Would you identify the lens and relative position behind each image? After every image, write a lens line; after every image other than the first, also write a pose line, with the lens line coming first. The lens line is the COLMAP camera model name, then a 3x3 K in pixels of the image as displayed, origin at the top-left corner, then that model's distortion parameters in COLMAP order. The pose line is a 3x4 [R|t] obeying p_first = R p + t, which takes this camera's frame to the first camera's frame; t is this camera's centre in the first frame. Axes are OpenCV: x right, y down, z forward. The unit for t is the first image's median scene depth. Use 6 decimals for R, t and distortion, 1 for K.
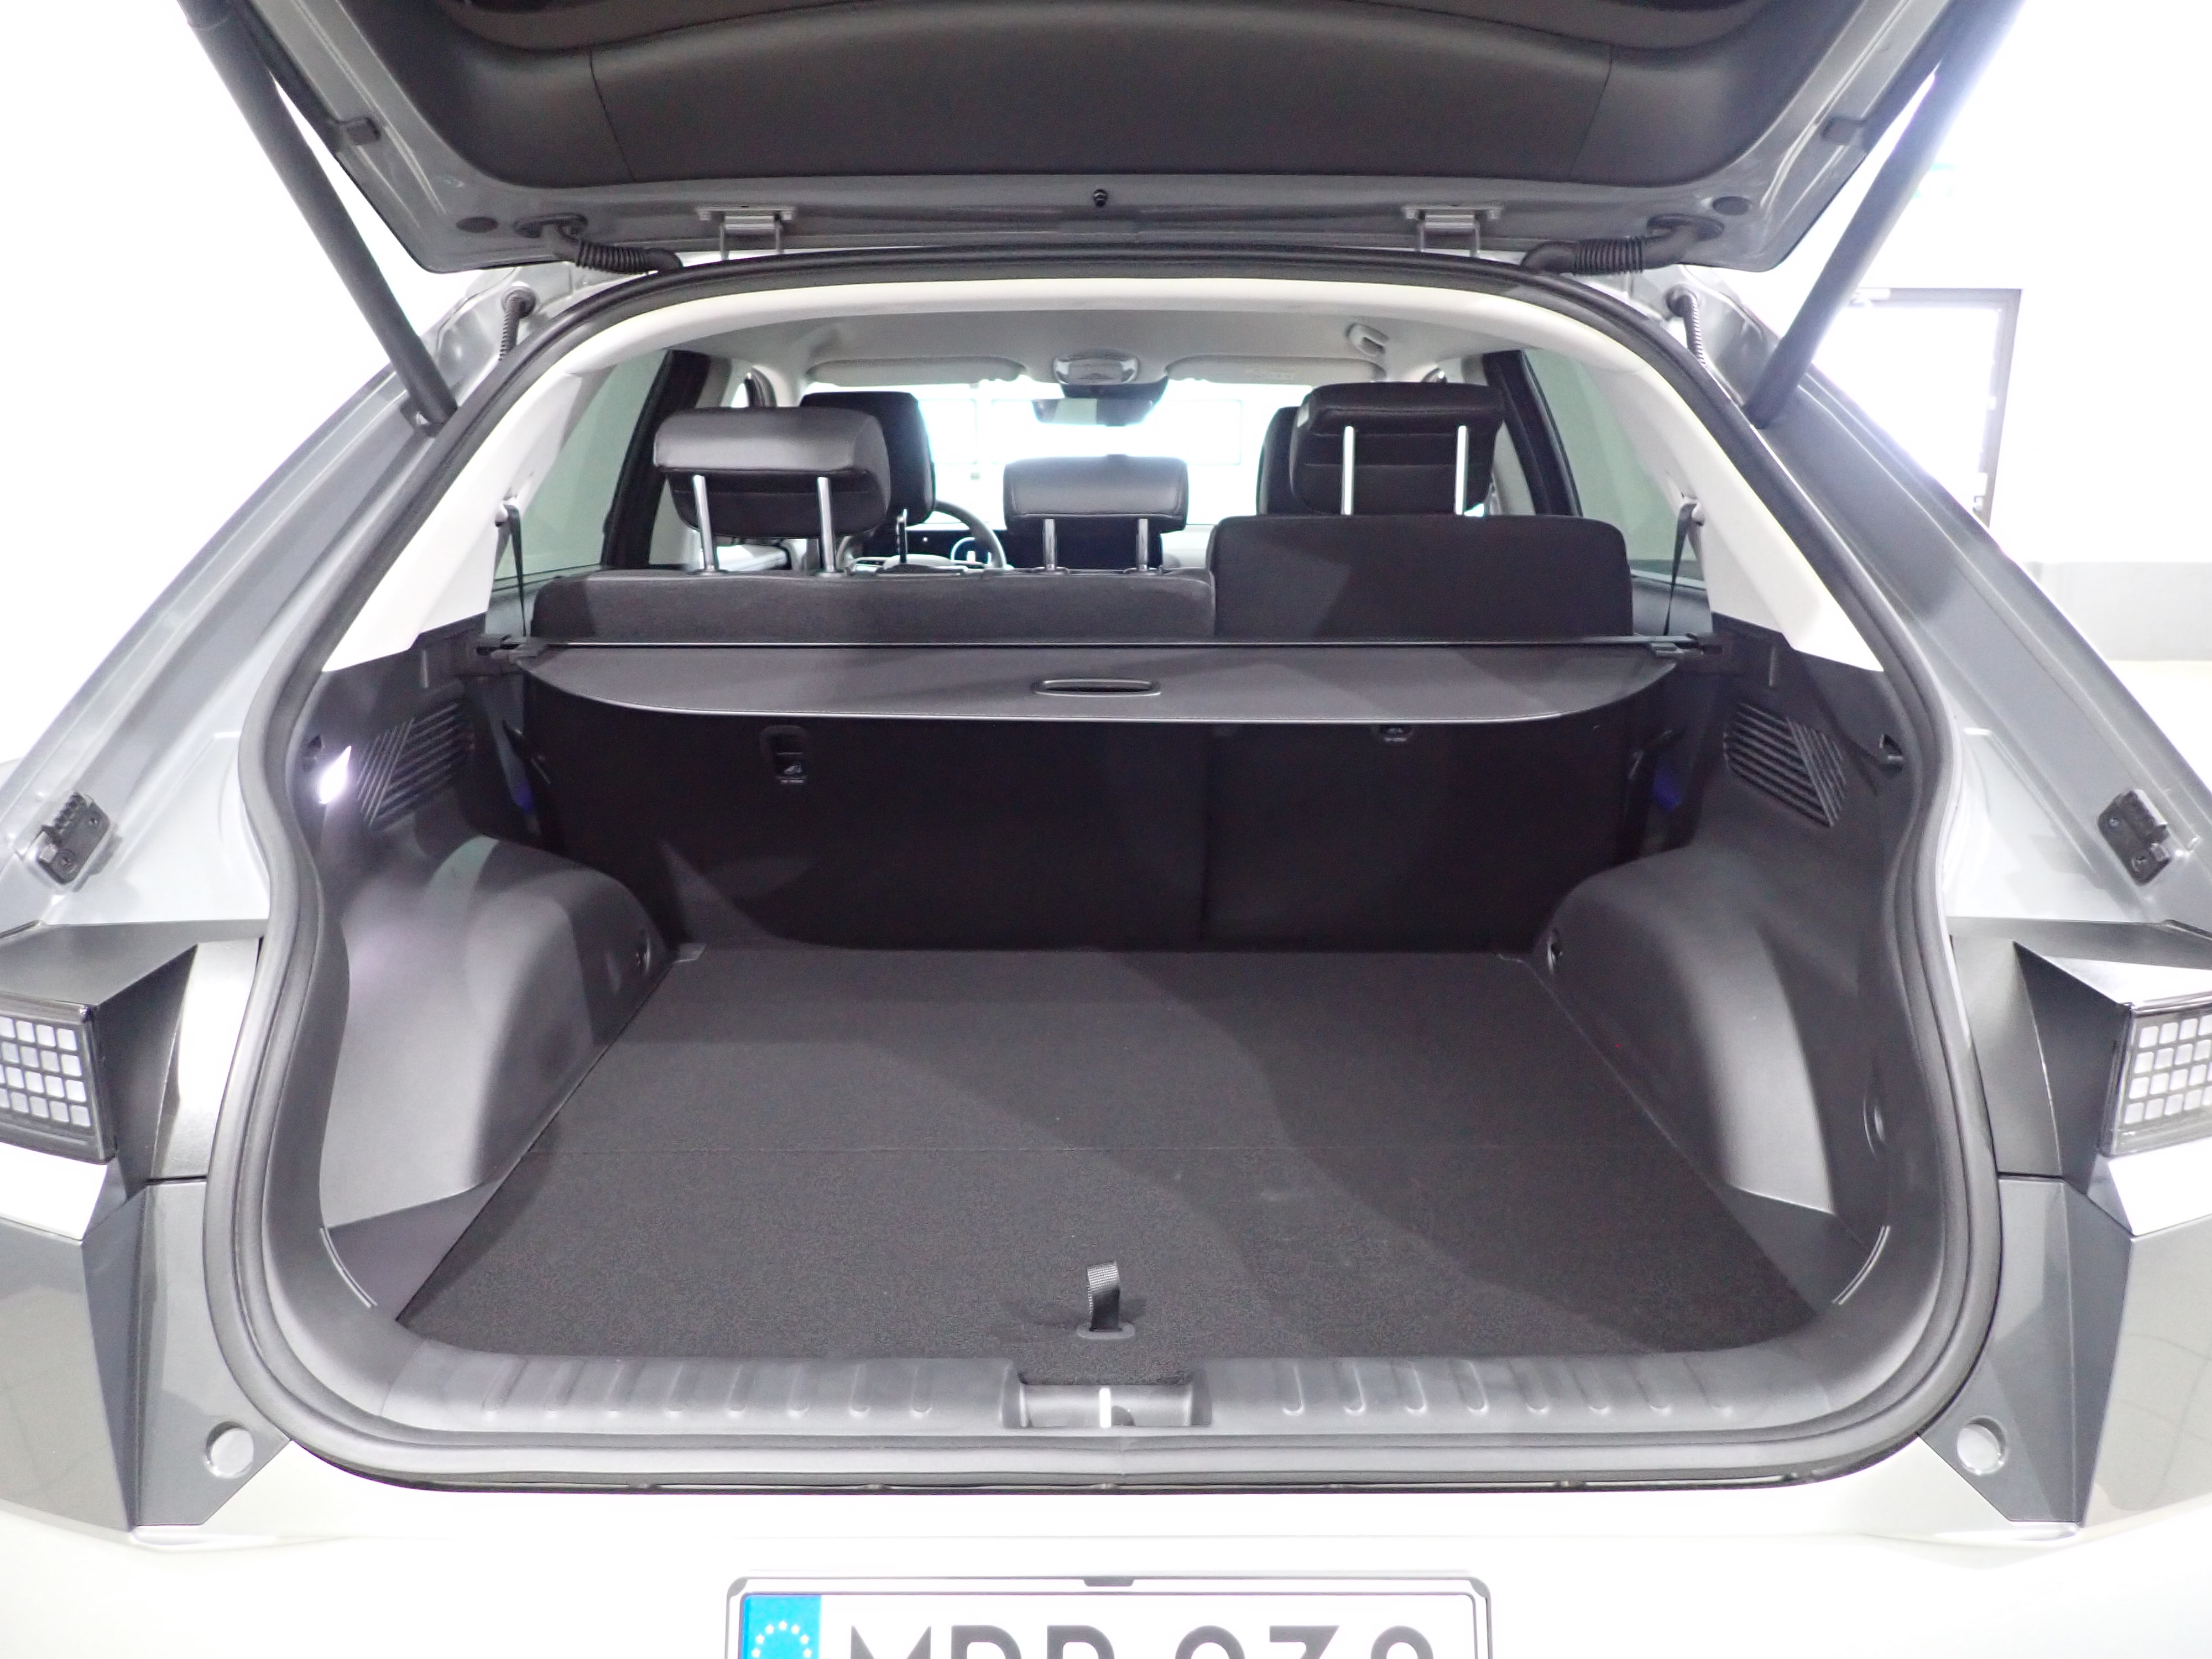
lens RADIAL K [[1595.2, 0, 1093.6], [0, 1595.2, 832.2], [0, 0, 1]] dist [0.012643, 0.006369]
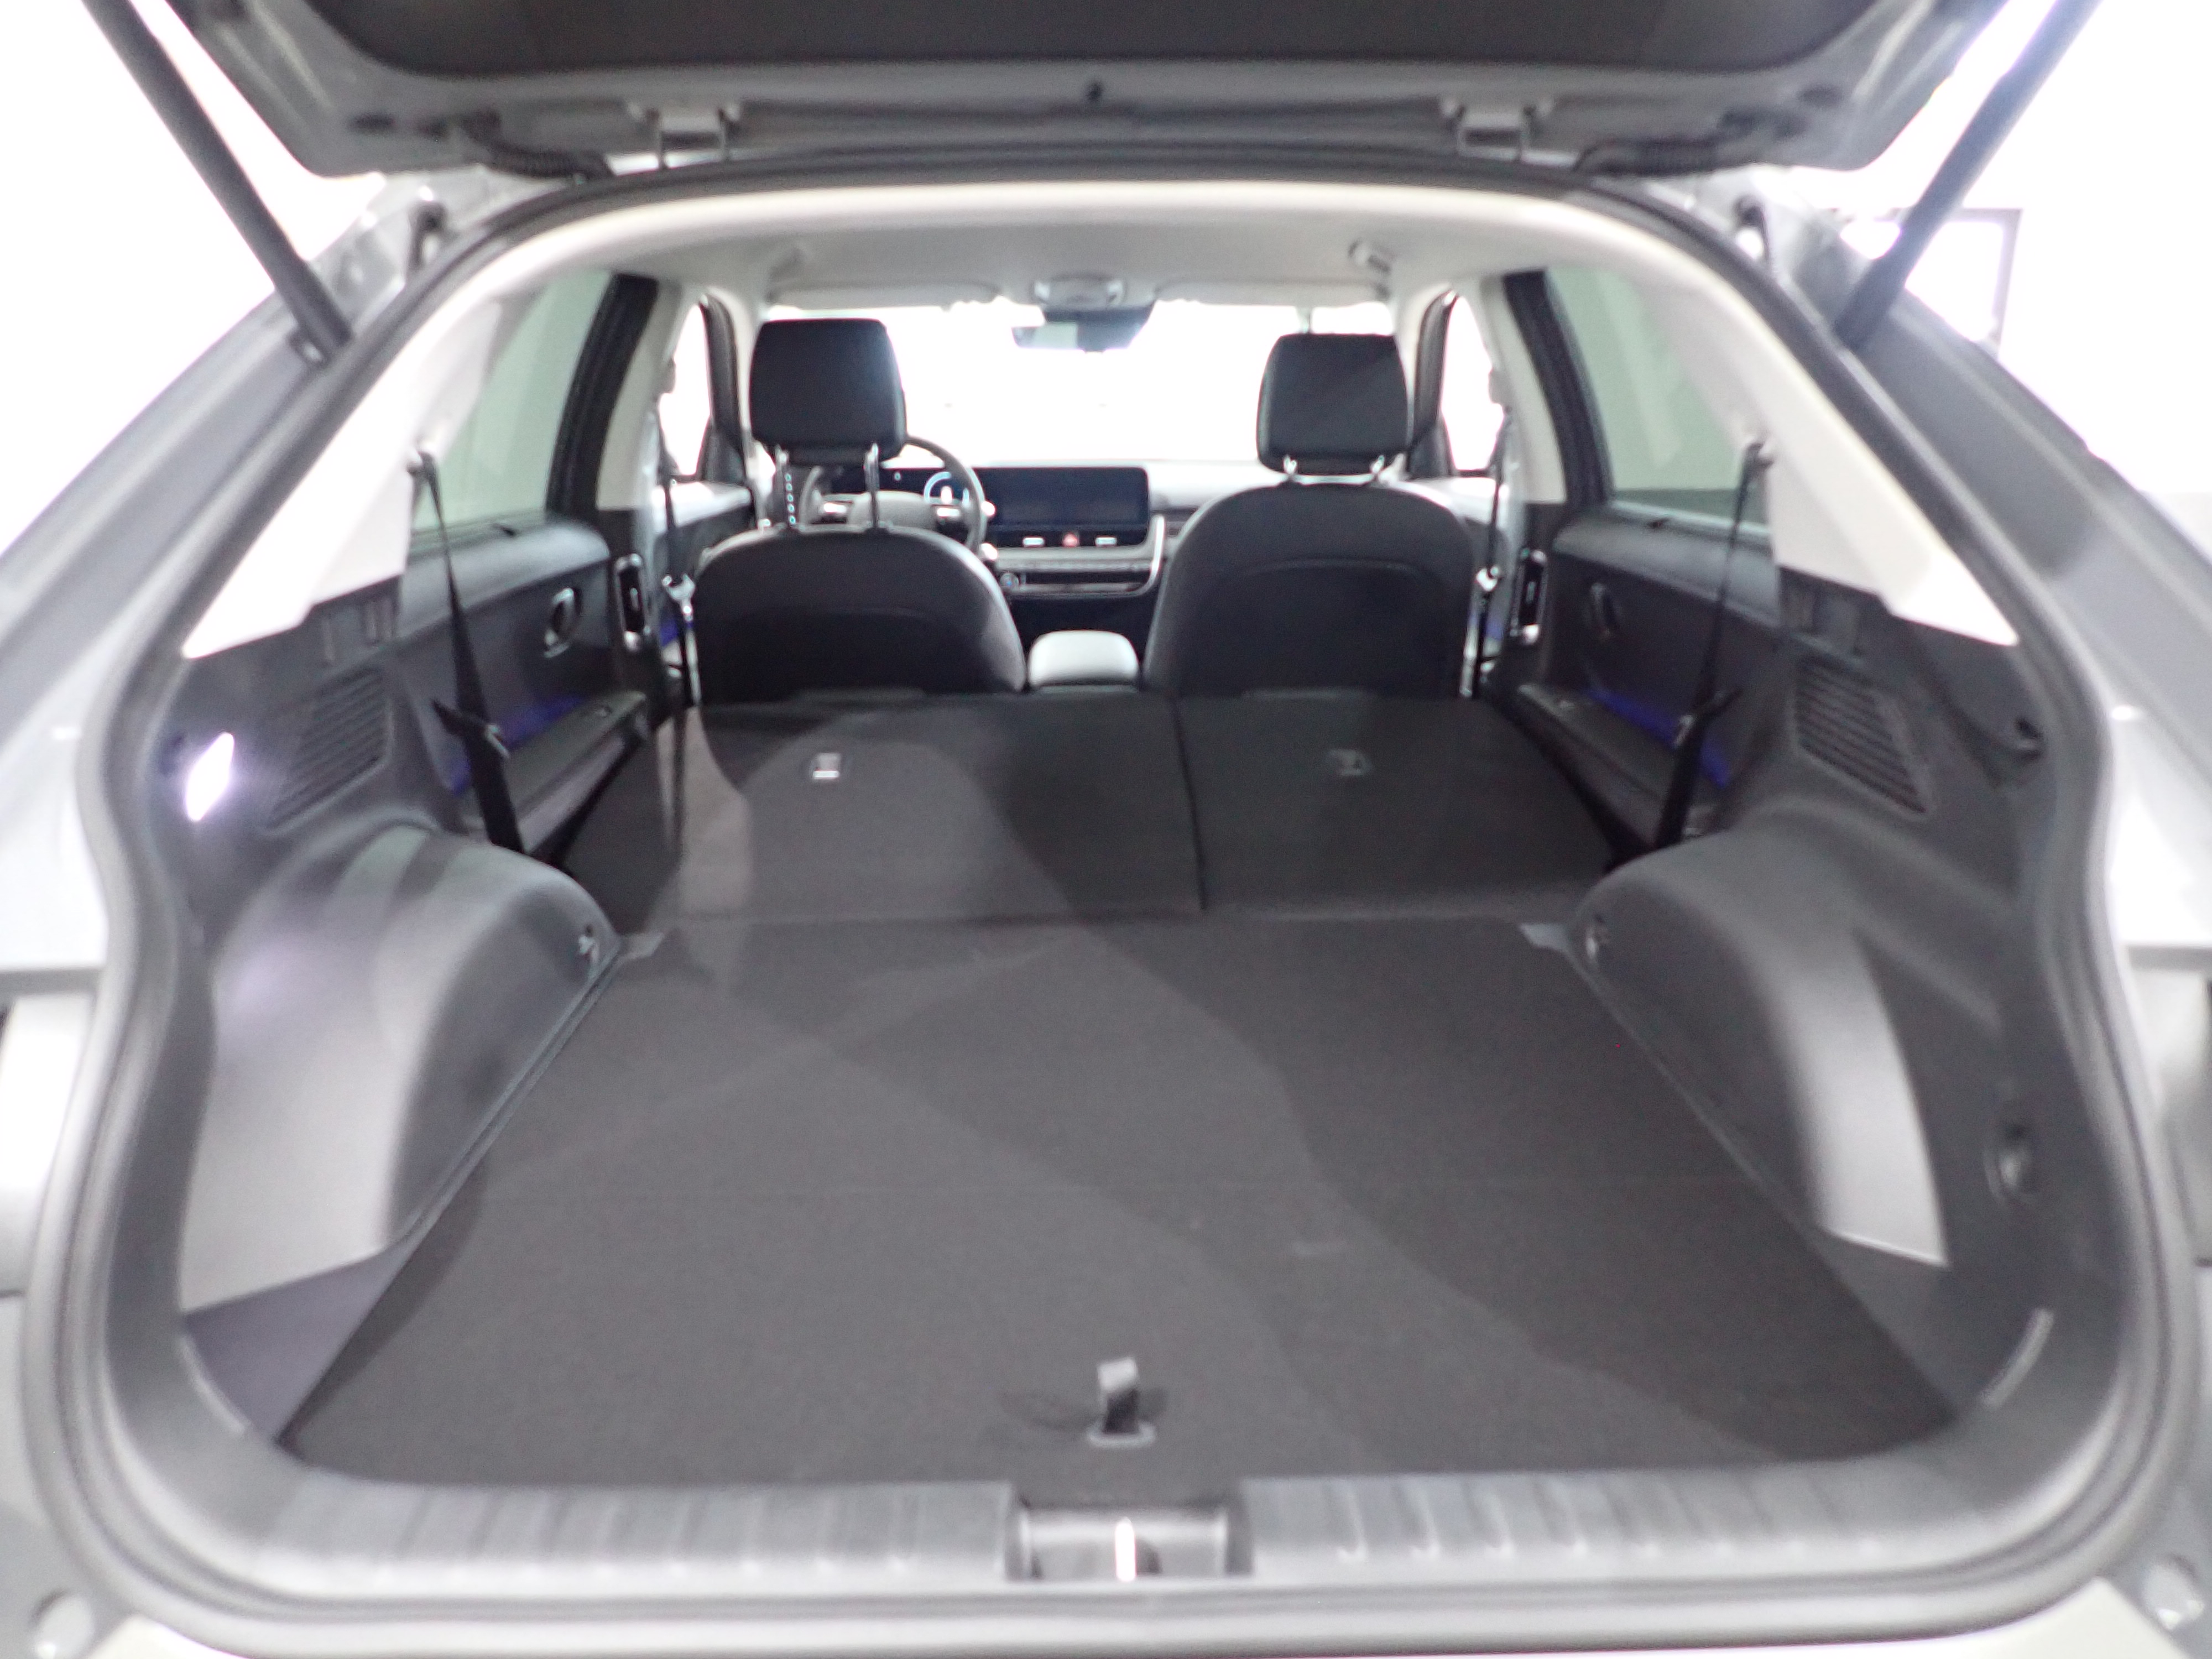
lens RADIAL K [[1595.2, 0, 1095.3], [0, 1595.2, 825.4], [0, 0, 1]] dist [0.012643, 0.006369]
pose [[0.999848, -0.008843, 0.015047, -0.011987], [0.008227, 0.999147, 0.040479, -0.035411], [-0.015392, -0.040349, 0.999067, 0.122897]]
